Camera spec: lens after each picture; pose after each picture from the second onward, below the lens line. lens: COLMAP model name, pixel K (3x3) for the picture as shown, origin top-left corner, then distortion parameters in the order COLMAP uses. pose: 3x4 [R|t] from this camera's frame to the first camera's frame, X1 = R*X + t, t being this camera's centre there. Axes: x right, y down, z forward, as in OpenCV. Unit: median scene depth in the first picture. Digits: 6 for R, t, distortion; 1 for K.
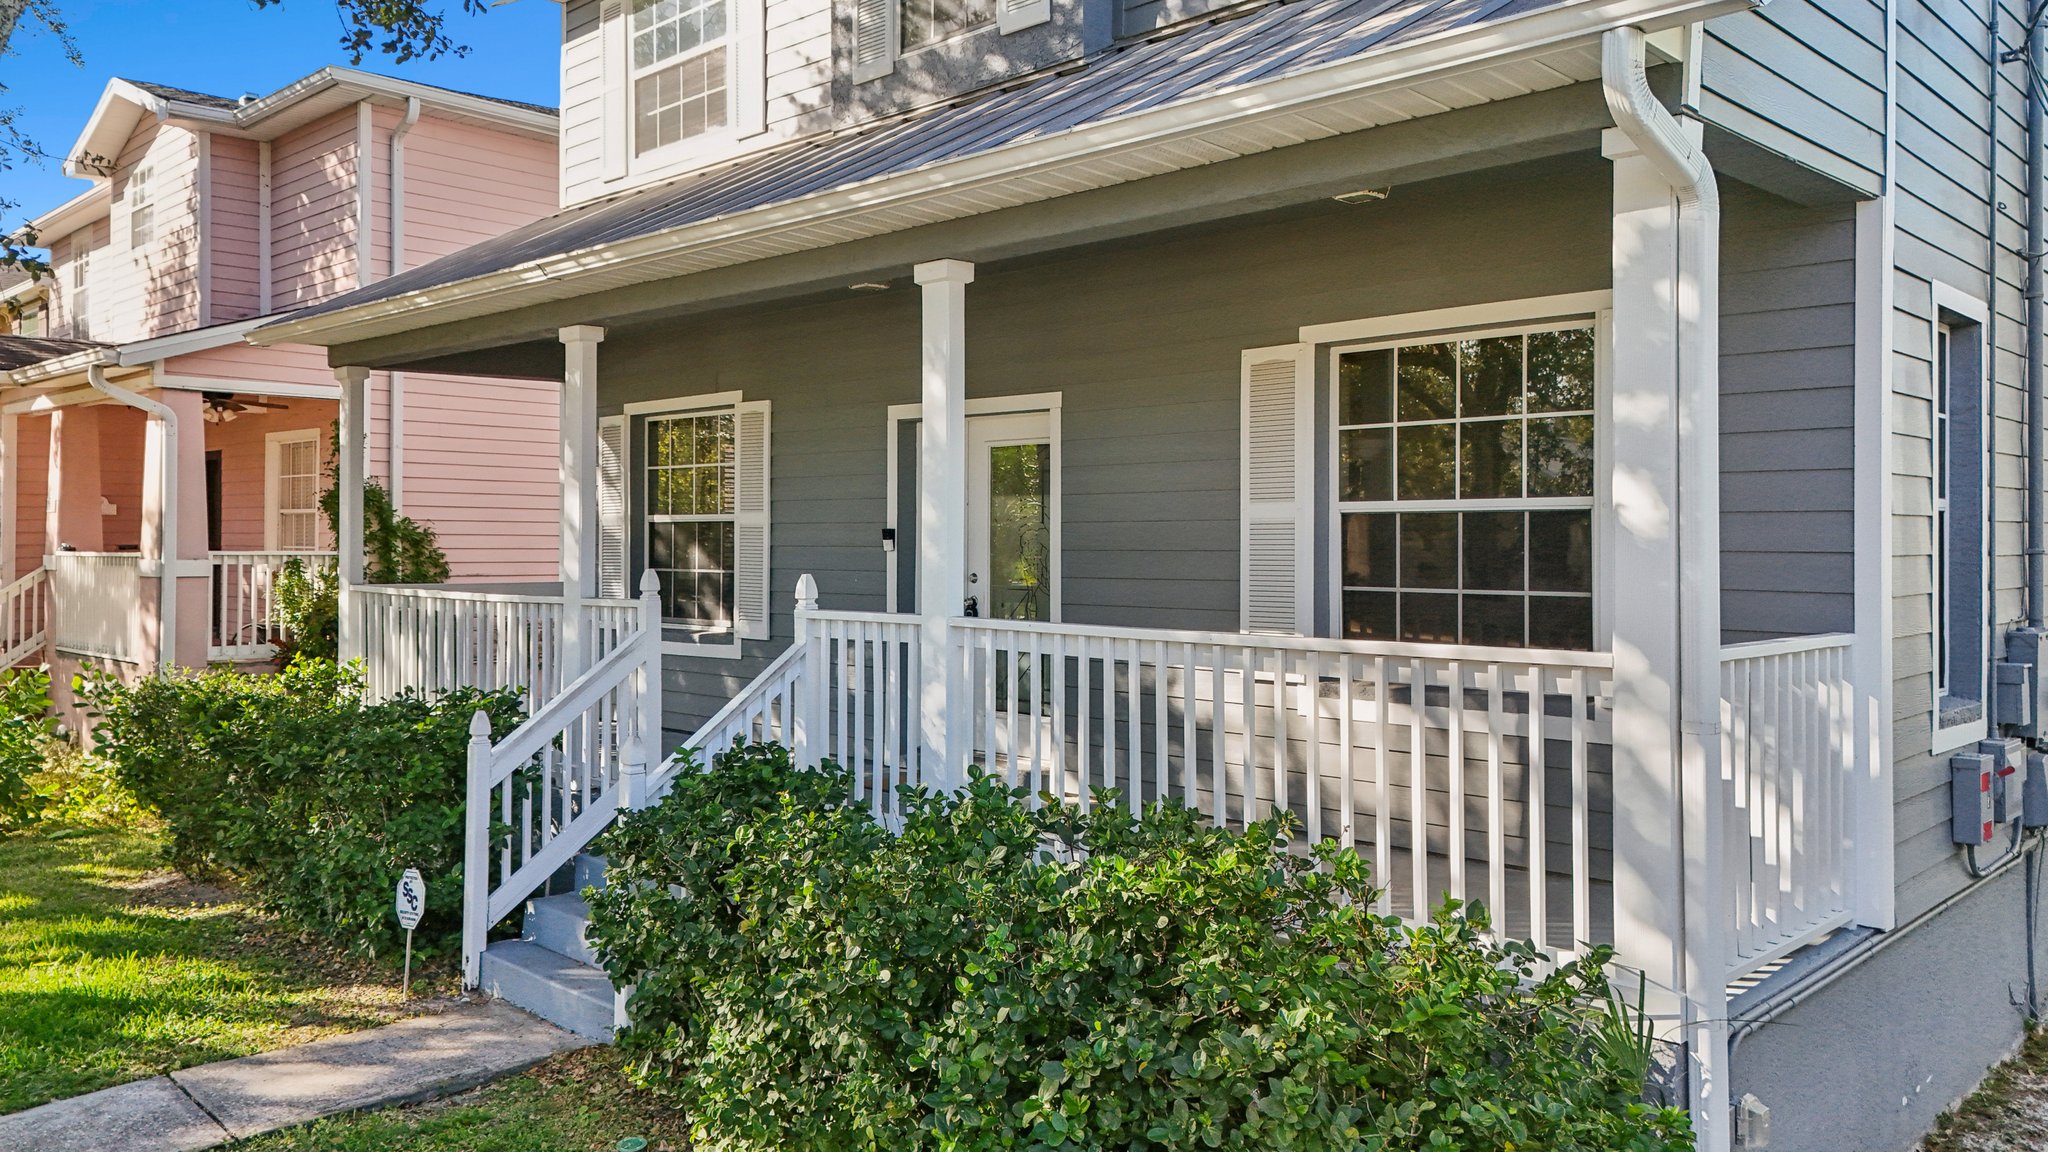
lens RADIAL K [[1475.8, 0, 1069.4], [0, 1475.8, 528.3], [0, 0, 1]] dist [0.078344, -0.054118]
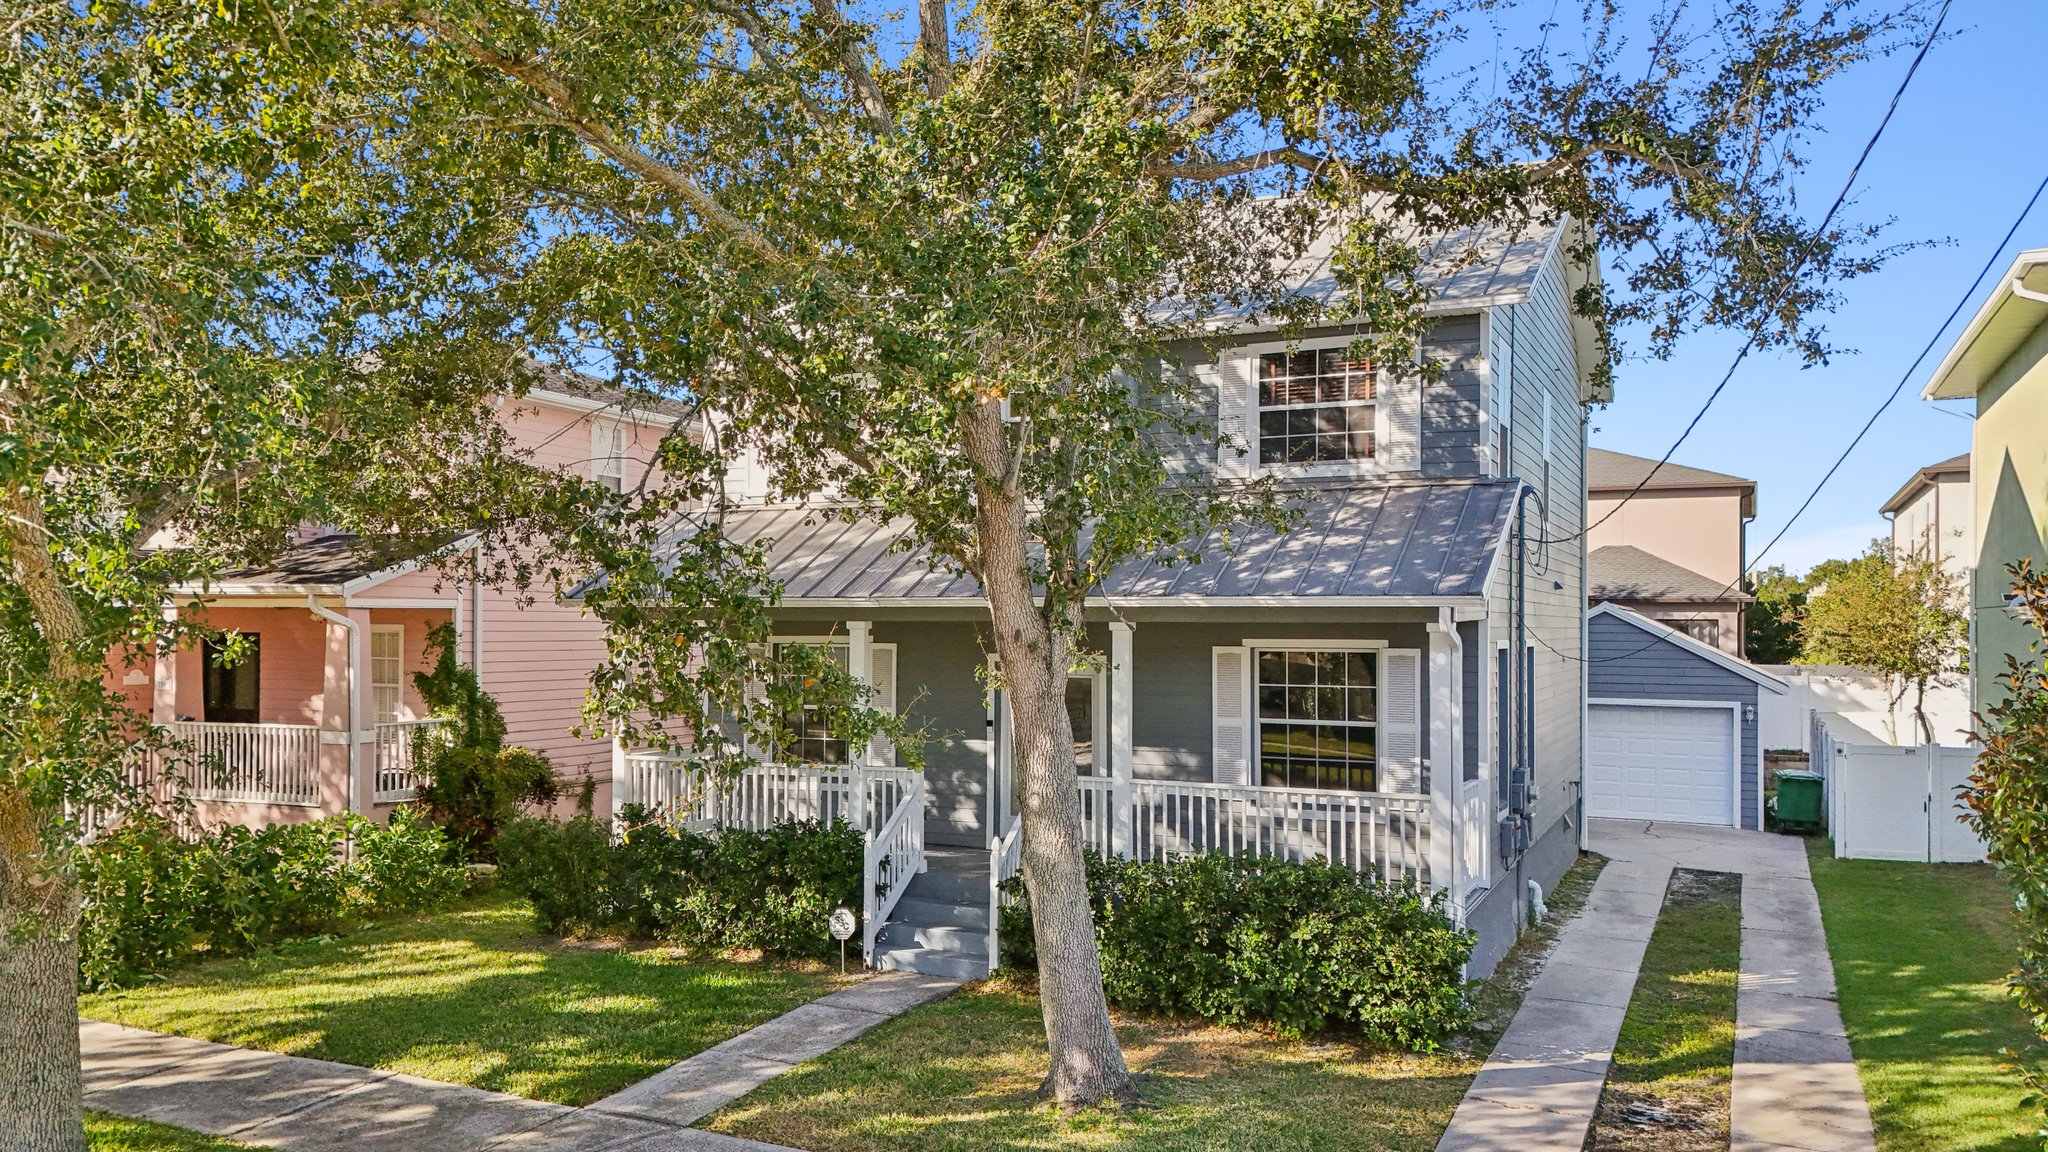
lens RADIAL K [[1519.1, 0, 1030.0], [0, 1519.1, 601.2], [0, 0, 1]] dist [0.084788, -0.087070]
pose [[0.948805, 0.003292, 0.315846, -0.902405], [-0.003146, 0.999995, -0.000973, -0.198763], [-0.315848, -0.000070, 0.948810, -1.100870]]
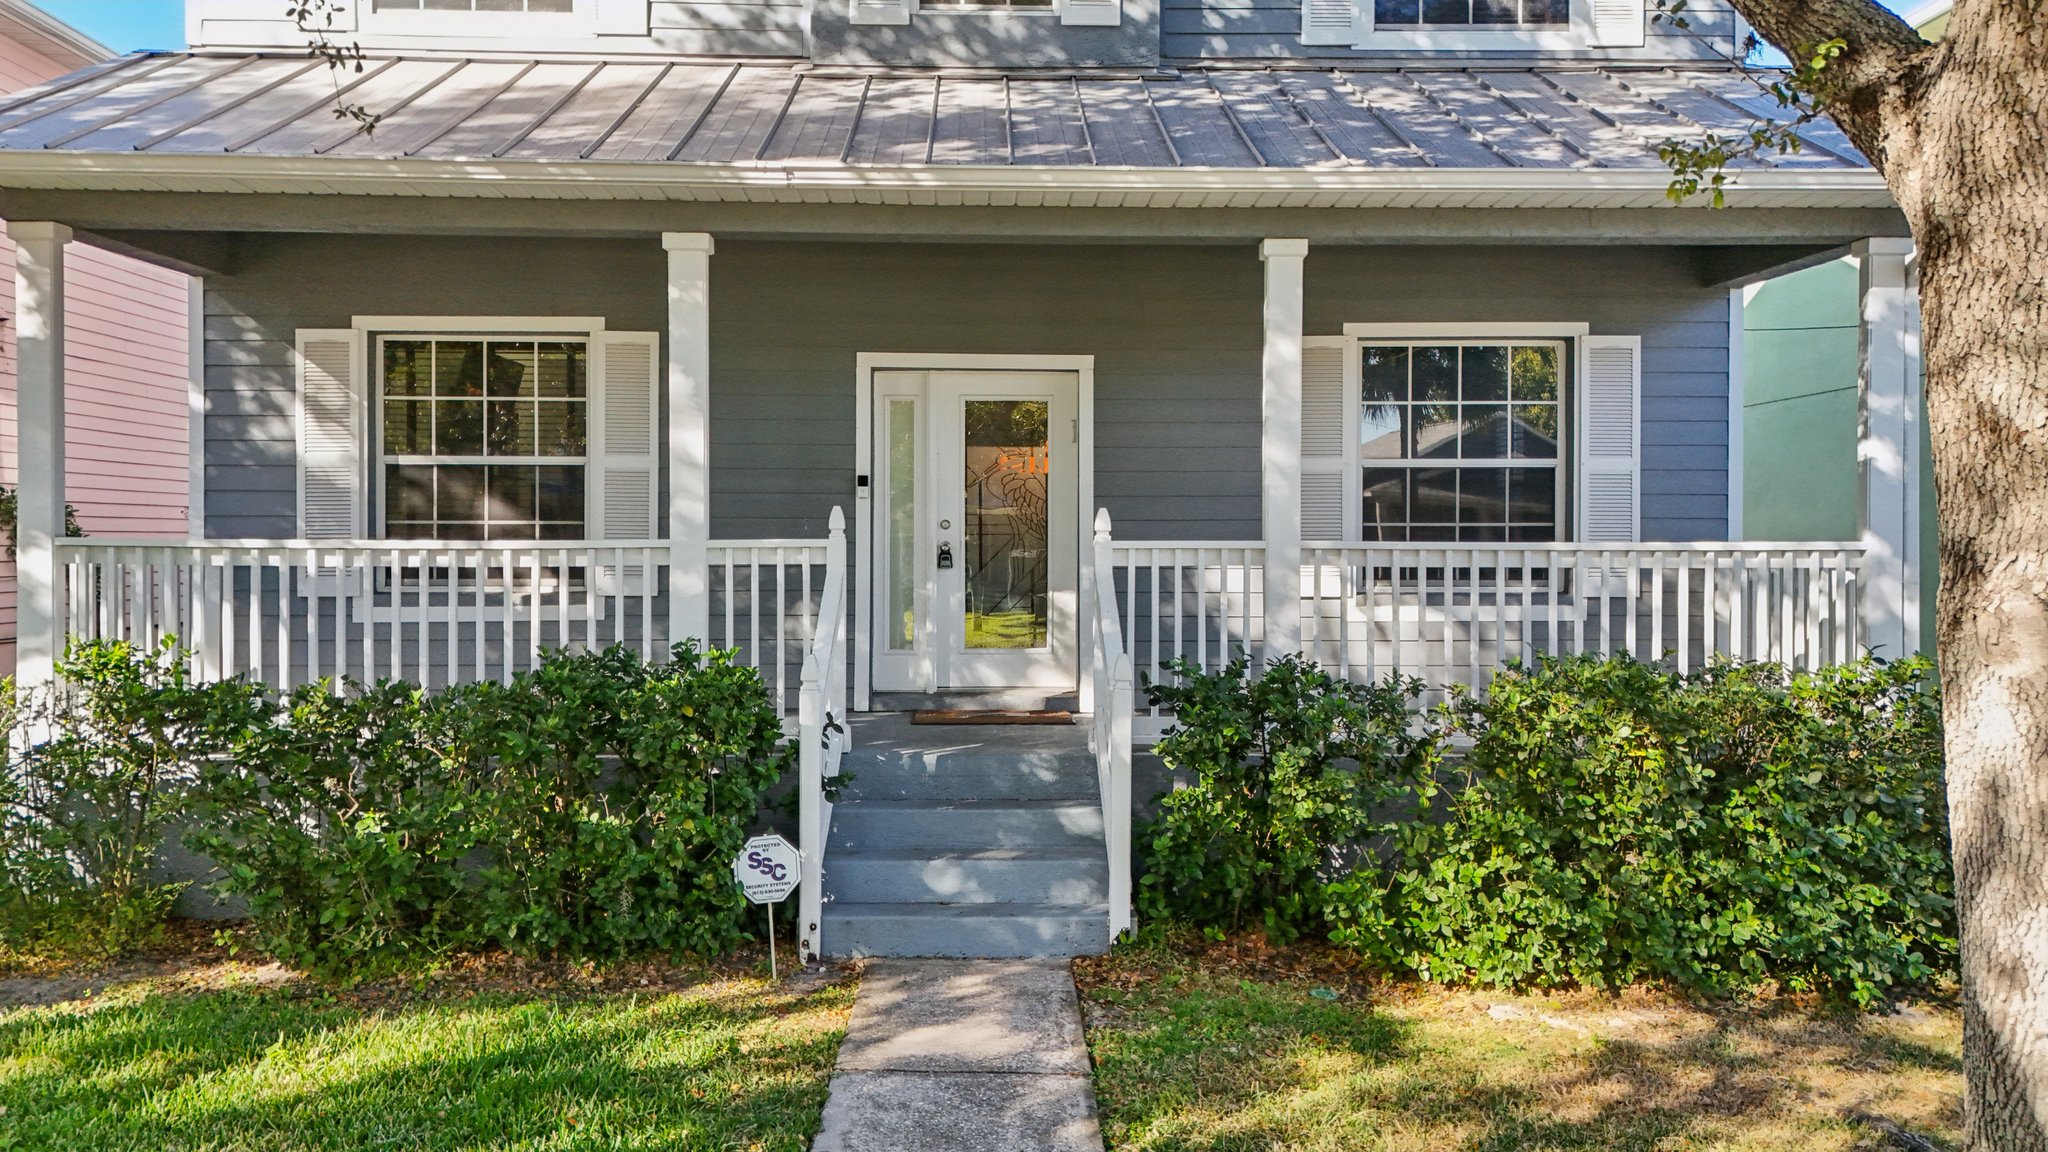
lens RADIAL K [[1466.8, 0, 975.0], [0, 1466.8, 539.4], [0, 0, 1]] dist [0.079081, -0.074289]
pose [[0.712655, -0.002003, 0.701512, -1.019347], [-0.003405, 0.999974, 0.006313, 0.049153], [-0.701507, -0.006888, 0.712630, 0.314511]]
